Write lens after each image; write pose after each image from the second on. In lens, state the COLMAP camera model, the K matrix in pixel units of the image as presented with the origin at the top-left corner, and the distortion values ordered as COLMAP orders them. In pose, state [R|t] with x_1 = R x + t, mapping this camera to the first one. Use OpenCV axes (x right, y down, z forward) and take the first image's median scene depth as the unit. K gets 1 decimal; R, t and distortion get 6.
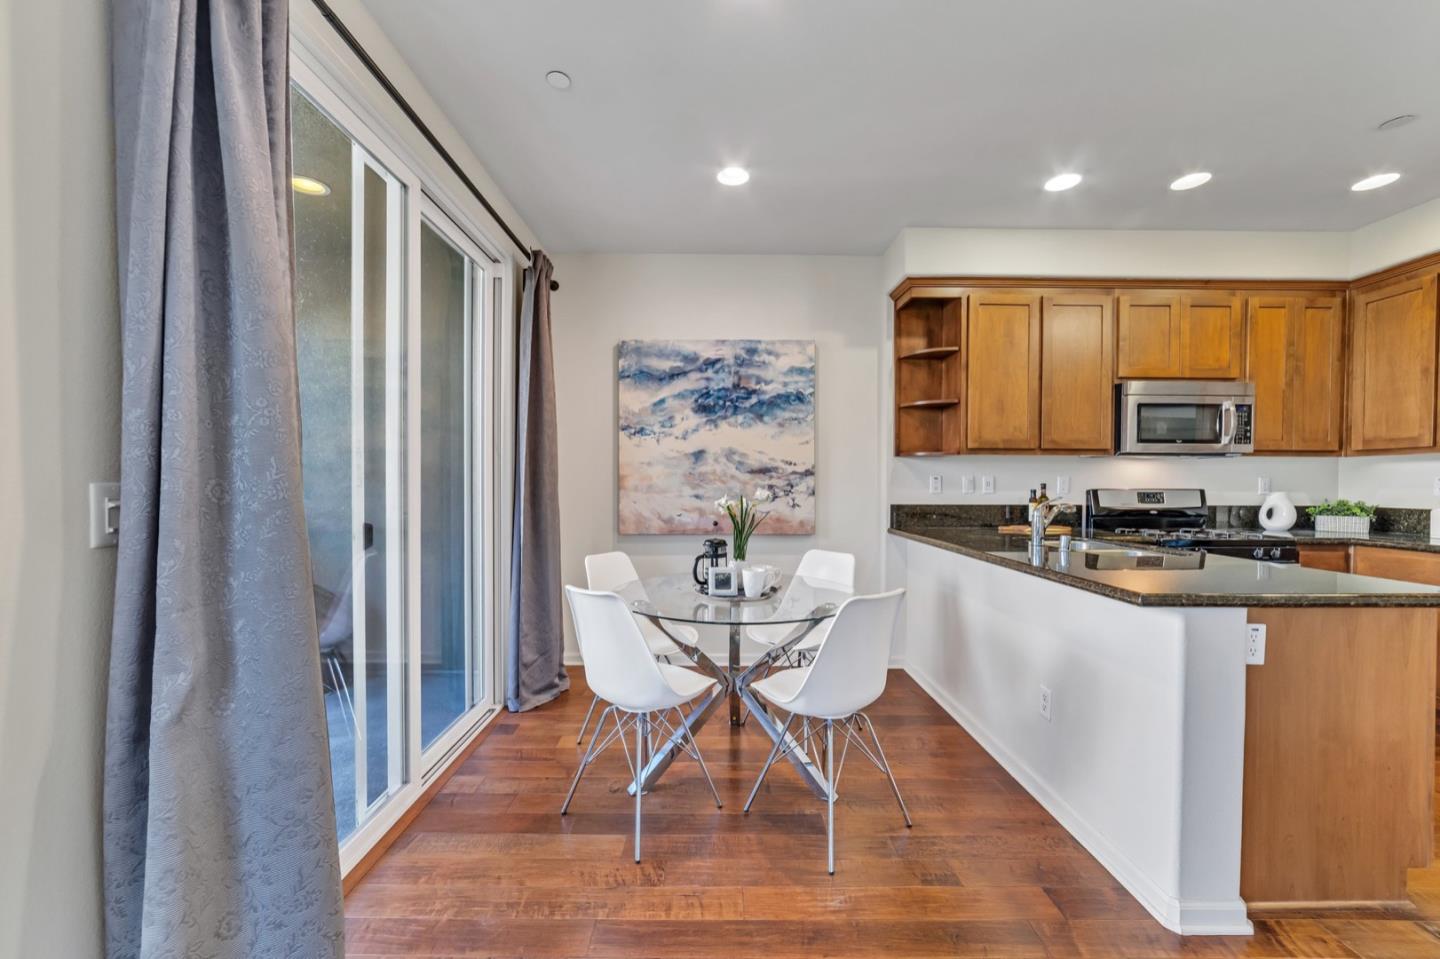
lens RADIAL K [[566.6, 0, 717.8], [0, 566.6, 489.1], [0, 0, 1]] dist [-0.019628, 0.007963]
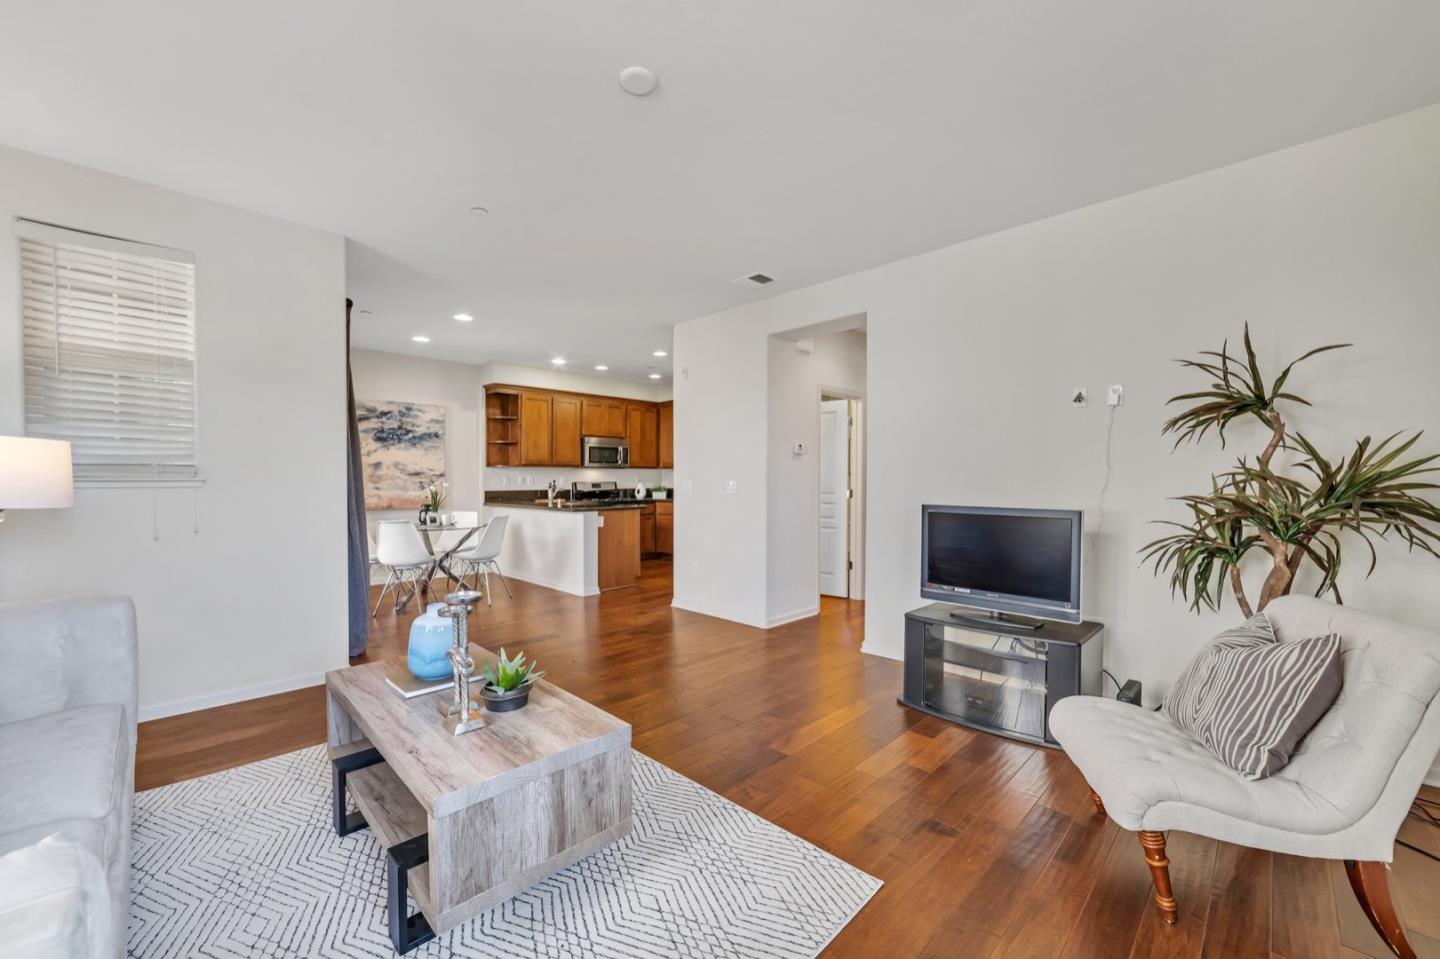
lens RADIAL K [[566.6, 0, 717.8], [0, 566.6, 489.1], [0, 0, 1]] dist [-0.019628, 0.007963]
pose [[0.706782, -0.016452, 0.707240, -0.536671], [0.011636, 0.999865, 0.011631, 0.007706], [-0.707336, 0.000009, 0.706878, -1.018894]]
